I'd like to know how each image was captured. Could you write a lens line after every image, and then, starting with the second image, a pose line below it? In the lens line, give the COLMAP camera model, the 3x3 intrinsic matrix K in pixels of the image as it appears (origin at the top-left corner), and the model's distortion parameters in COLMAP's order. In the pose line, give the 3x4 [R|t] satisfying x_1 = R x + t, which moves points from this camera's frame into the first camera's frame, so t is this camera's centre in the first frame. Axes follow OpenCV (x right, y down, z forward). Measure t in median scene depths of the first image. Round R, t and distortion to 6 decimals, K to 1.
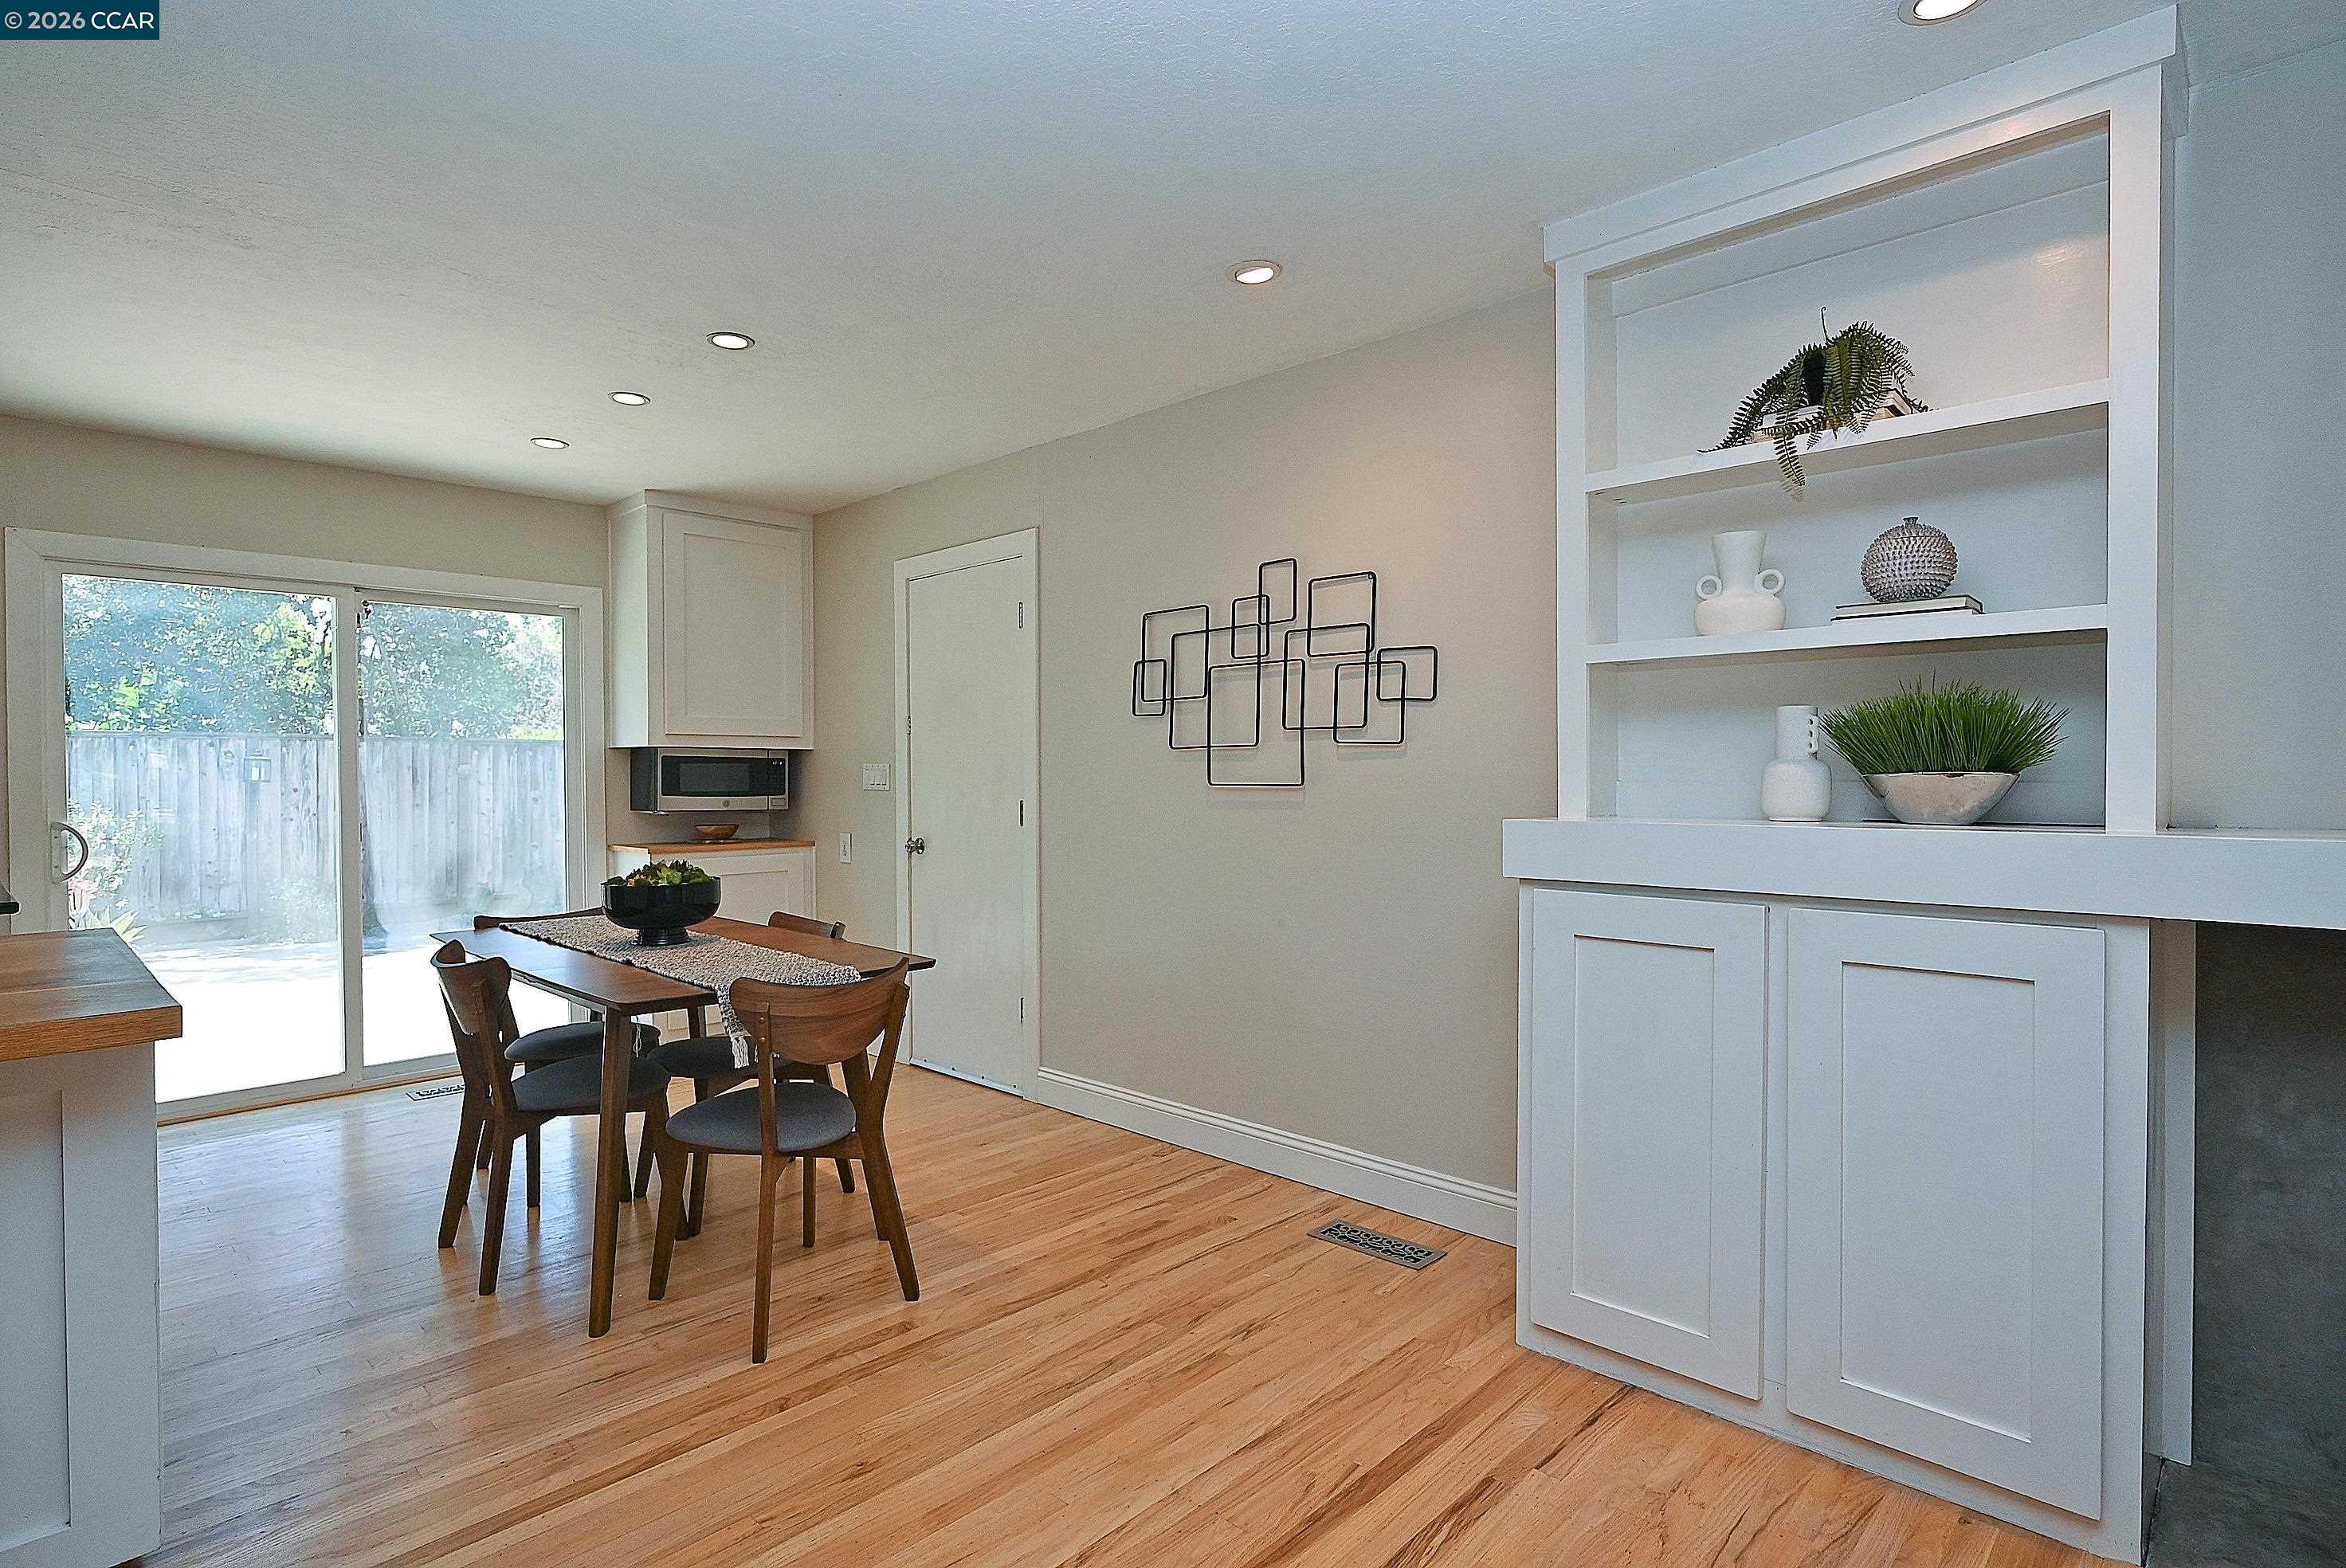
lens RADIAL K [[1142.6, 0, 1182.3], [0, 1142.6, 784.1], [0, 0, 1]] dist [0.011955, -0.000145]
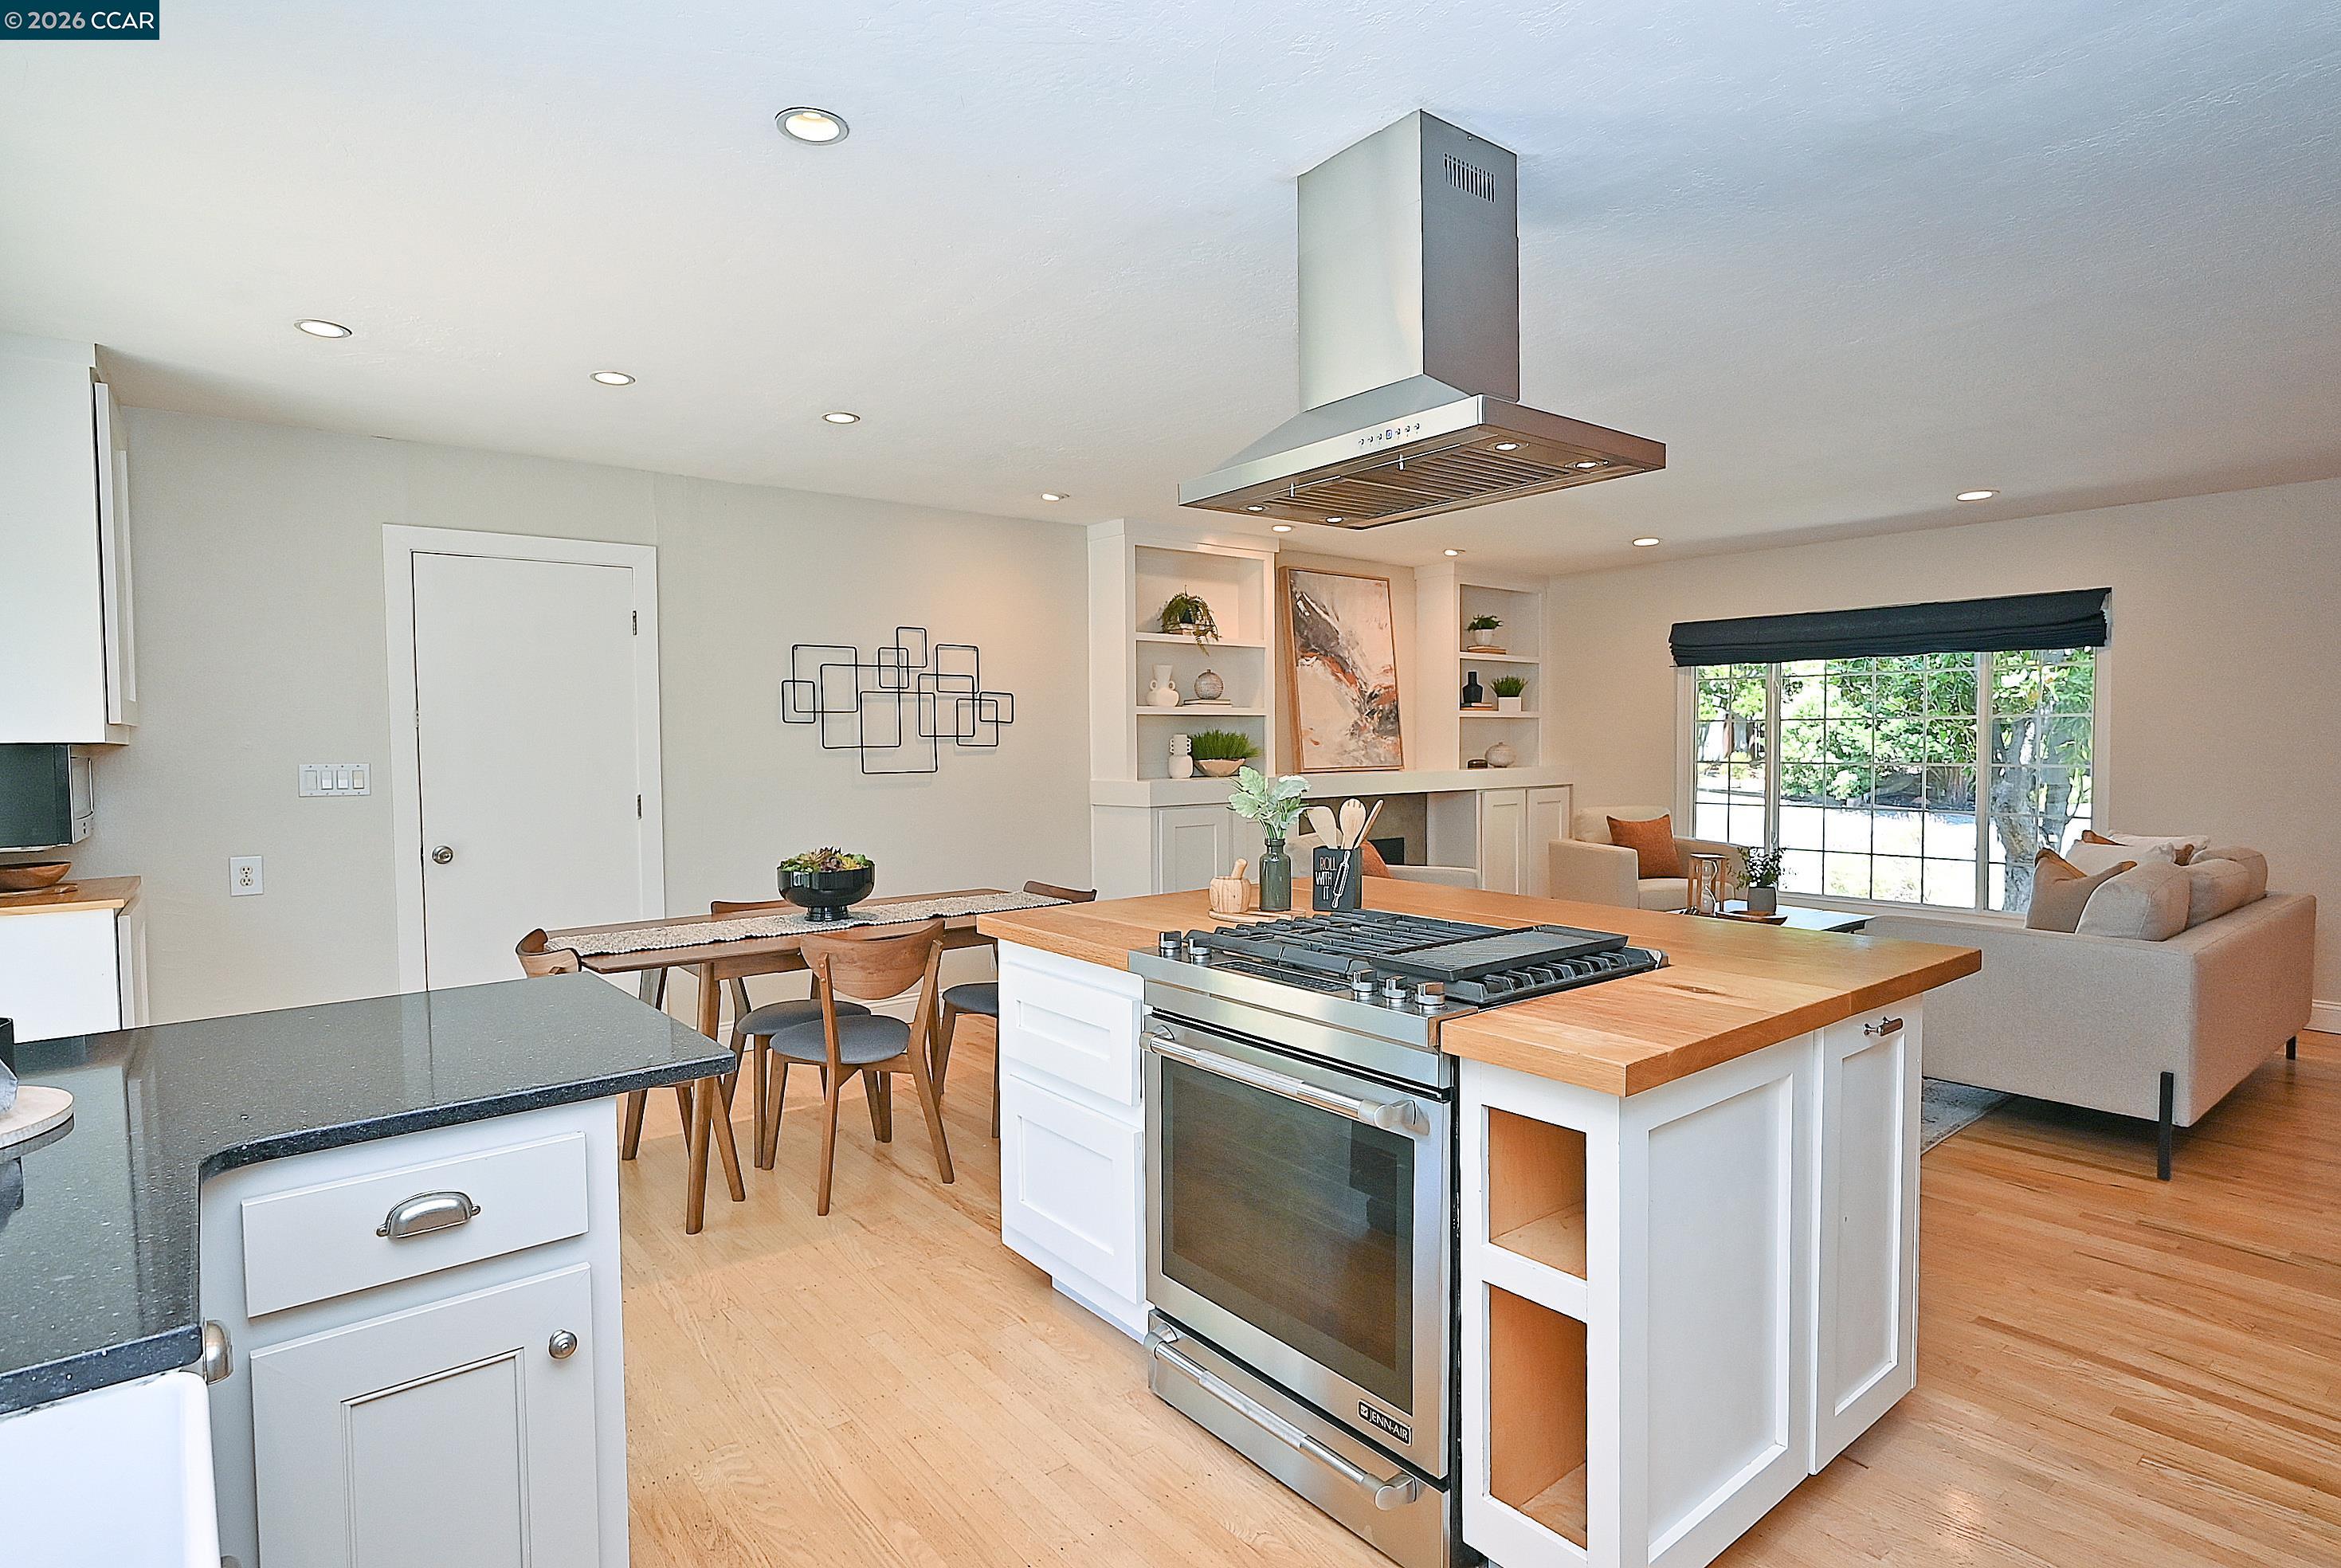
lens RADIAL K [[1172.4, 0, 1170.5], [0, 1172.4, 784.0], [0, 0, 1]] dist [-0.008031, -0.000190]
pose [[0.141083, -0.036673, 0.989318, -1.407439], [0.015359, 0.999274, 0.034852, -0.032071], [-0.989879, 0.010278, 0.141544, 0.418227]]
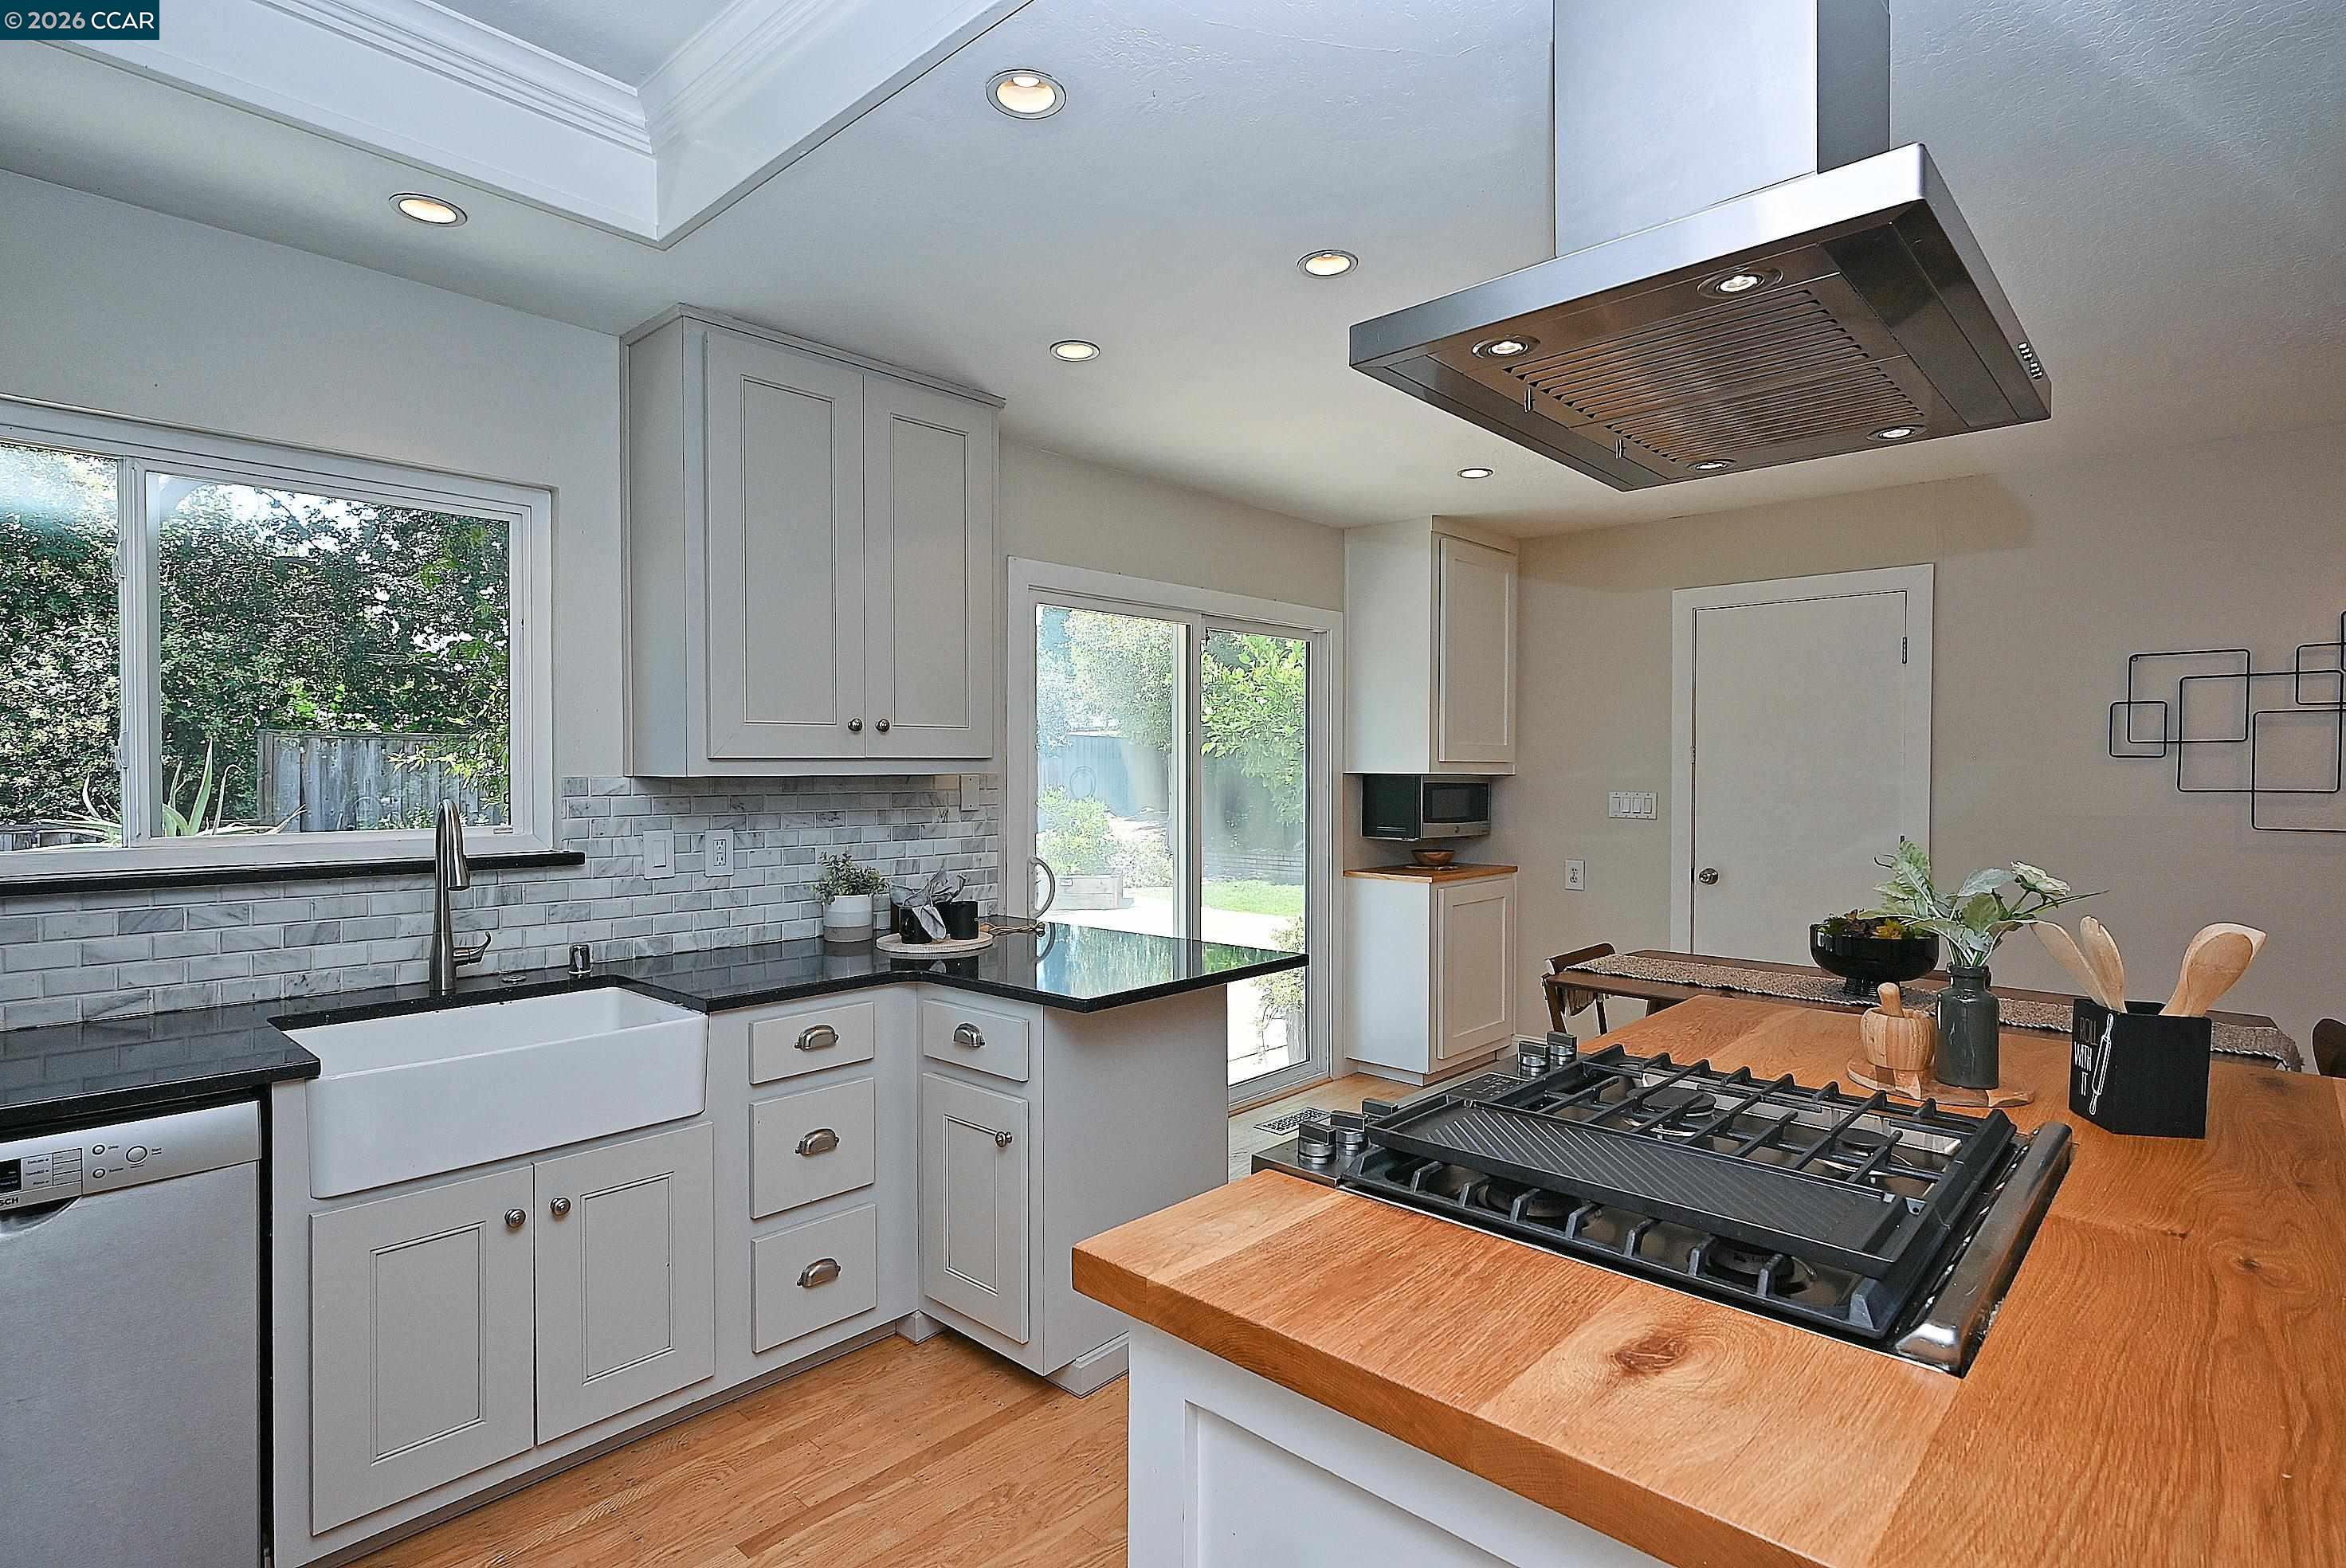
lens RADIAL K [[1154.6, 0, 1190.9], [0, 1154.6, 783.7], [0, 0, 1]] dist [0.002261, 0.001290]
pose [[0.999578, 0.007771, 0.027997, -0.952673], [-0.007971, 0.999944, 0.007013, -0.040123], [-0.027941, -0.007234, 0.999583, 0.015227]]
